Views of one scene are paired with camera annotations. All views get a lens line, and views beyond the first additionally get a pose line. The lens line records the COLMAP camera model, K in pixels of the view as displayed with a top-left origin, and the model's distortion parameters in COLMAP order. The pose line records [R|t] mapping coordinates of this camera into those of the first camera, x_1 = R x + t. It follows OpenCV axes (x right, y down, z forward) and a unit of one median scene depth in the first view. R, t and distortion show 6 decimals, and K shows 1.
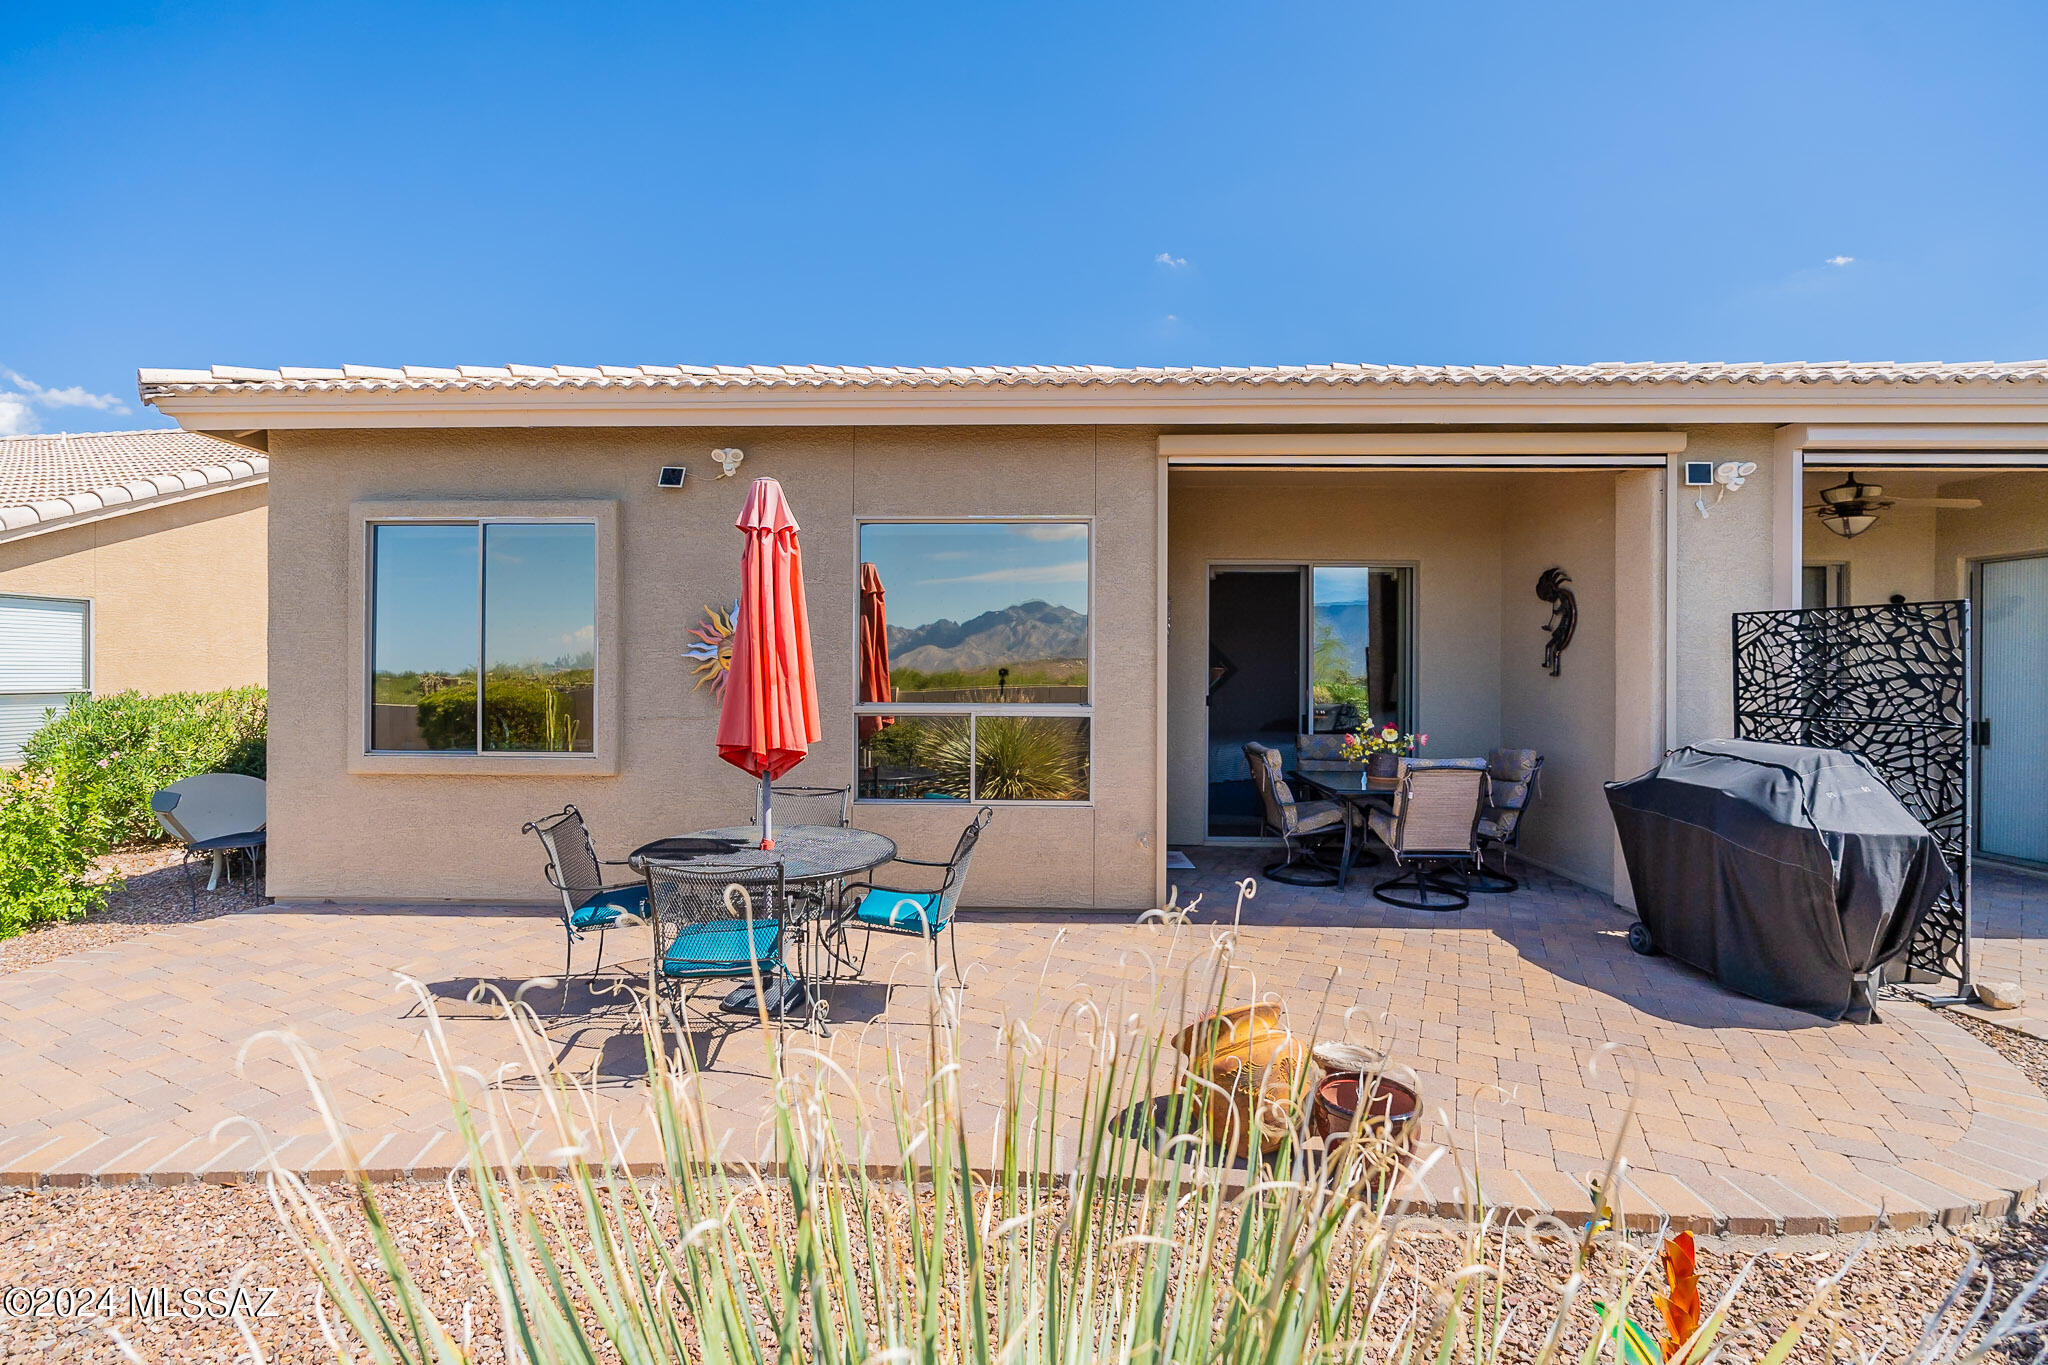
lens RADIAL K [[893.0, 0, 1024.4], [0, 893.0, 674.2], [0, 0, 1]] dist [-0.002051, -0.001184]
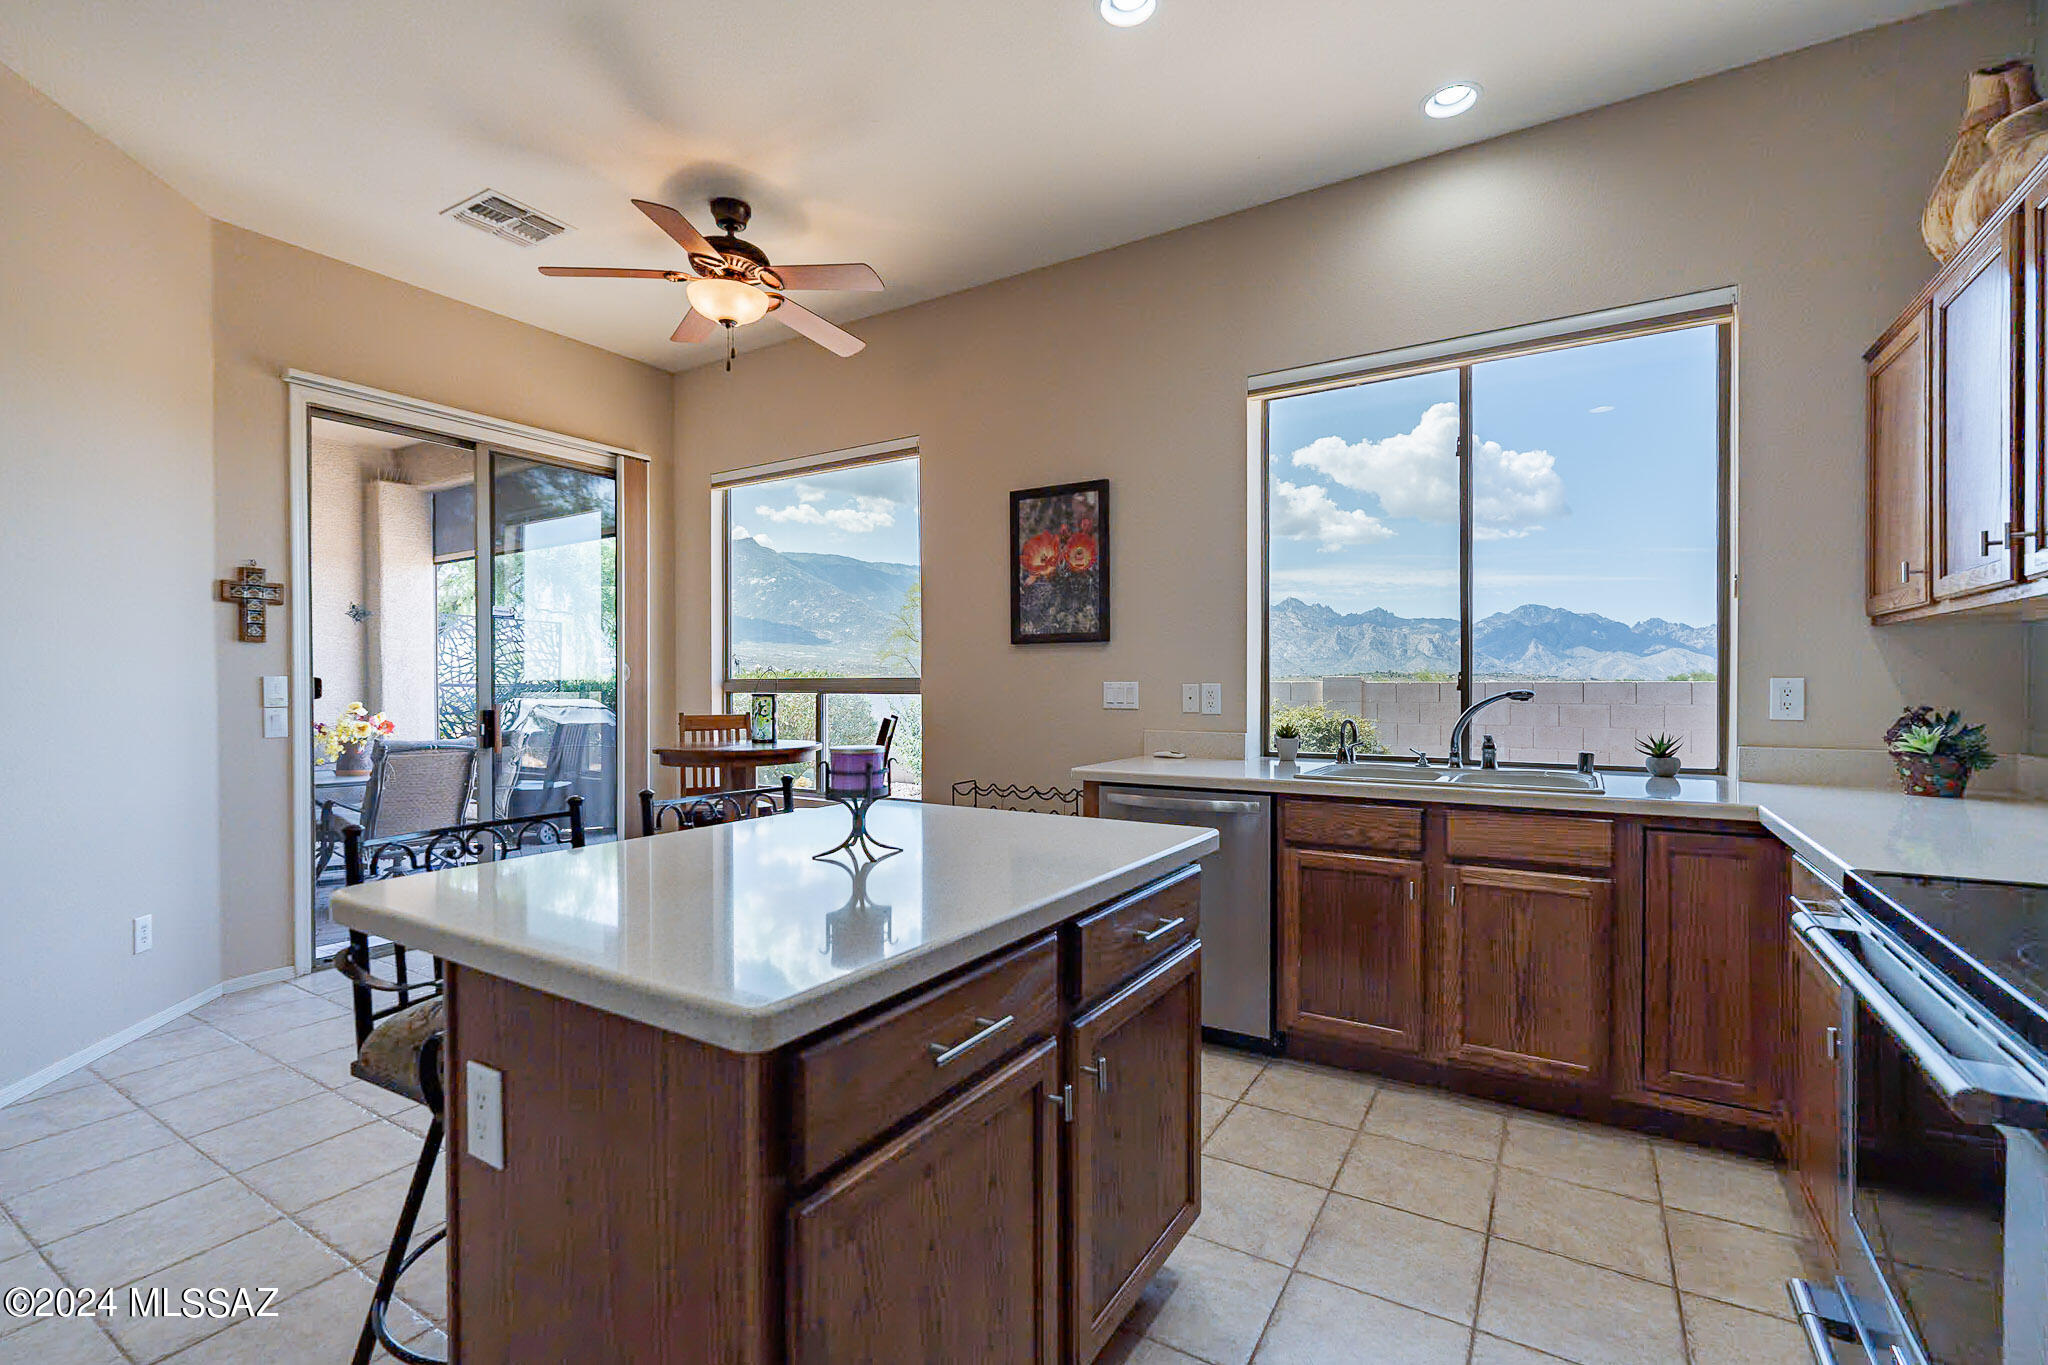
lens RADIAL K [[893.0, 0, 1026.8], [0, 893.0, 689.4], [0, 0, 1]] dist [-0.002051, -0.001184]
pose [[-0.843030, -0.006065, 0.537833, -0.767552], [0.000567, 0.999926, 0.012164, 0.036707], [-0.537867, 0.010559, -0.842964, 1.786938]]
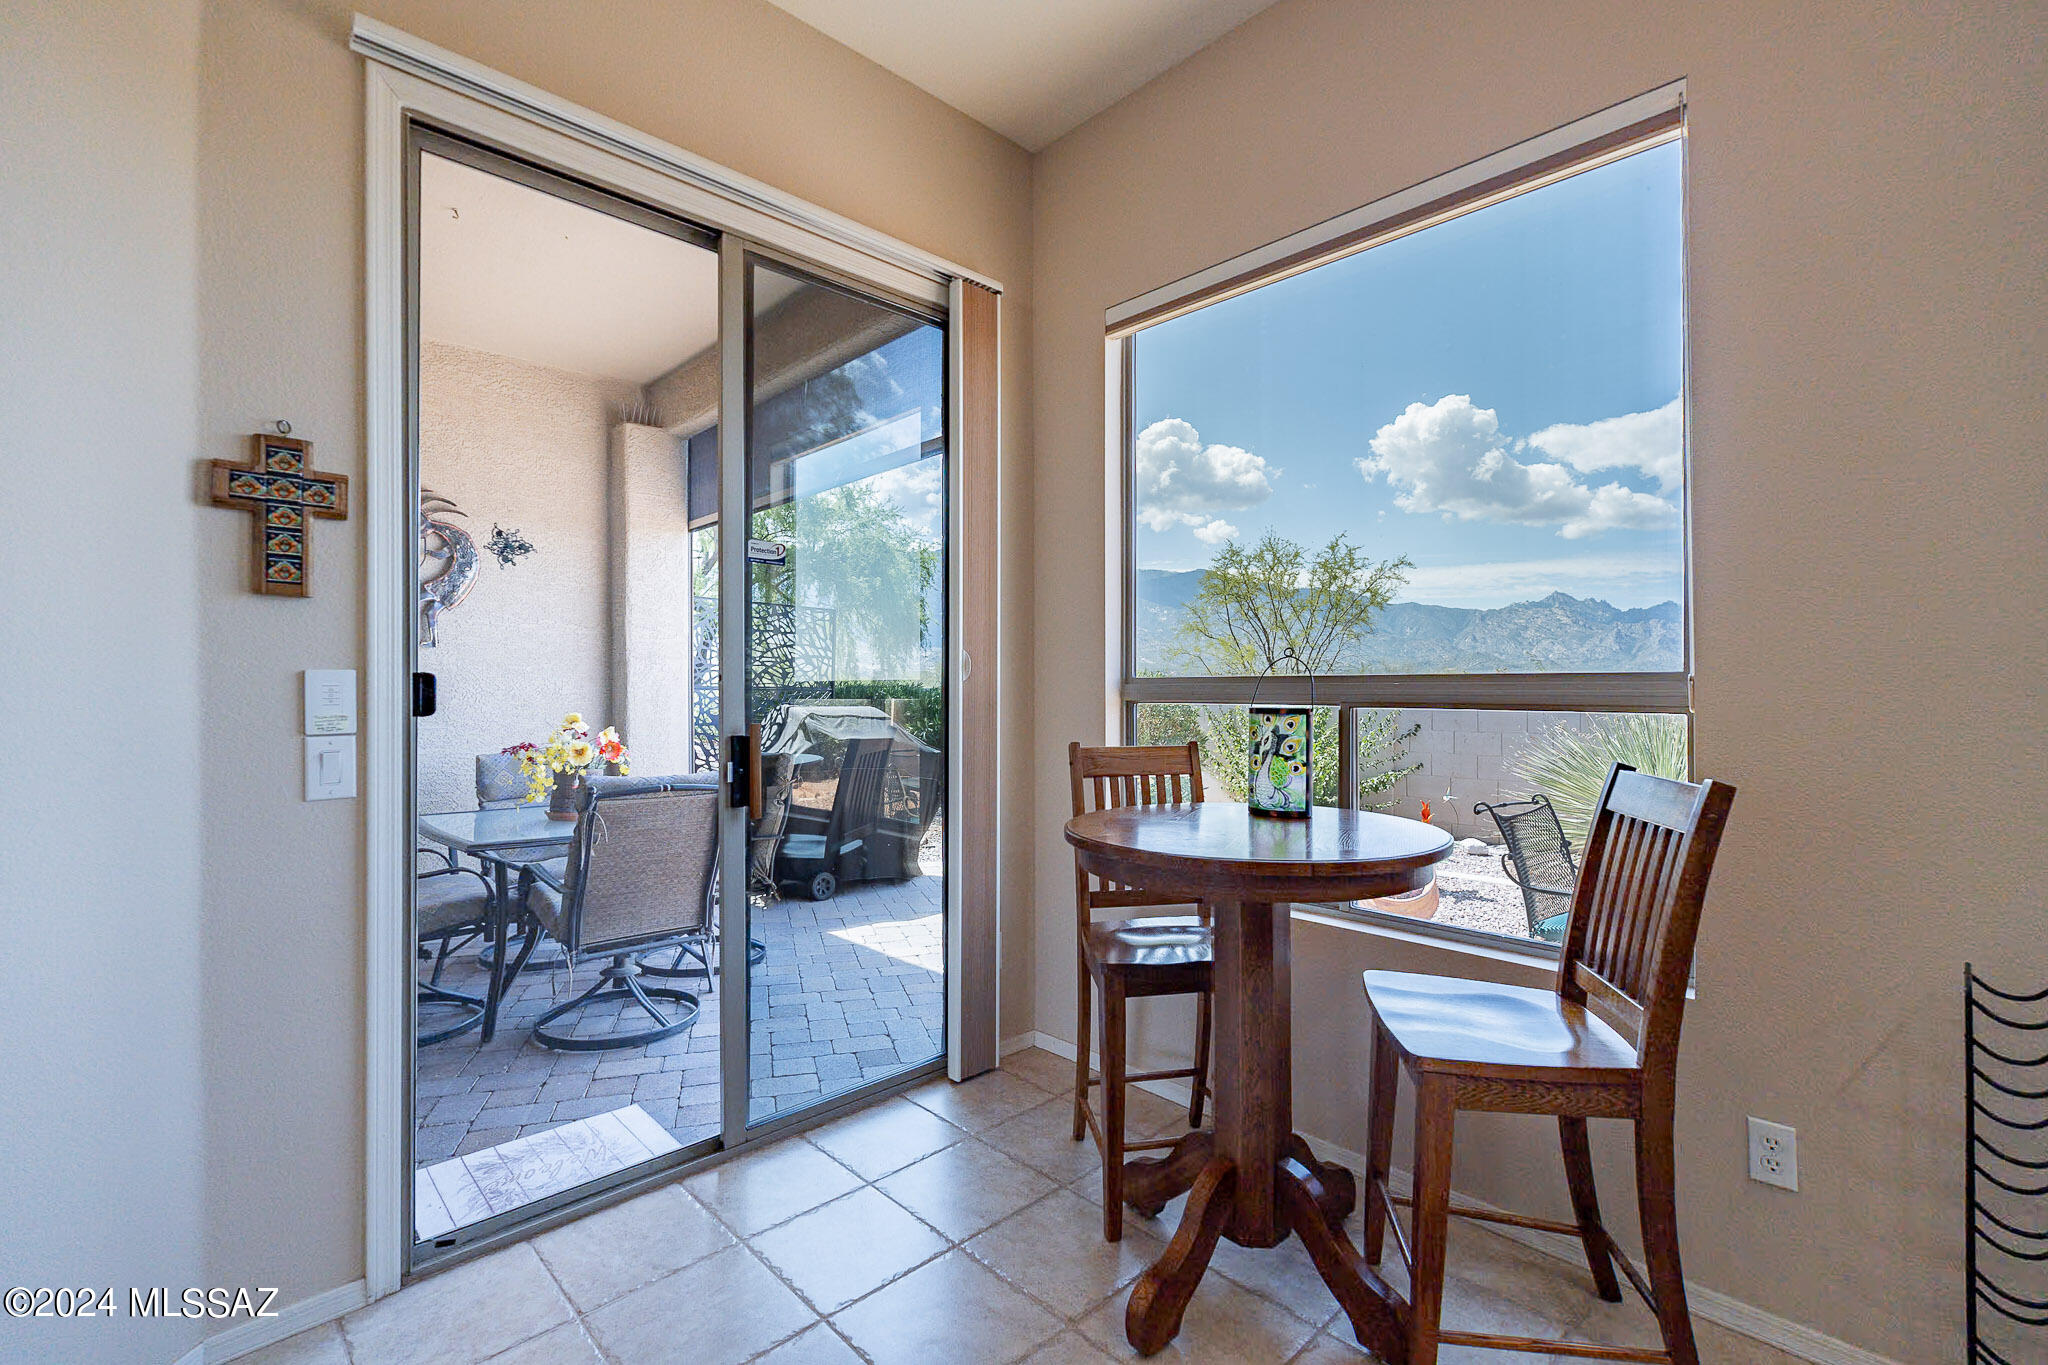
lens RADIAL K [[893.0, 0, 1026.5], [0, 893.0, 686.3], [0, 0, 1]] dist [-0.002051, -0.001184]
pose [[-0.681423, -0.003107, 0.731883, -0.296008], [0.000414, 0.999989, 0.004630, 0.039566], [-0.731890, 0.003458, -0.681414, 1.541692]]
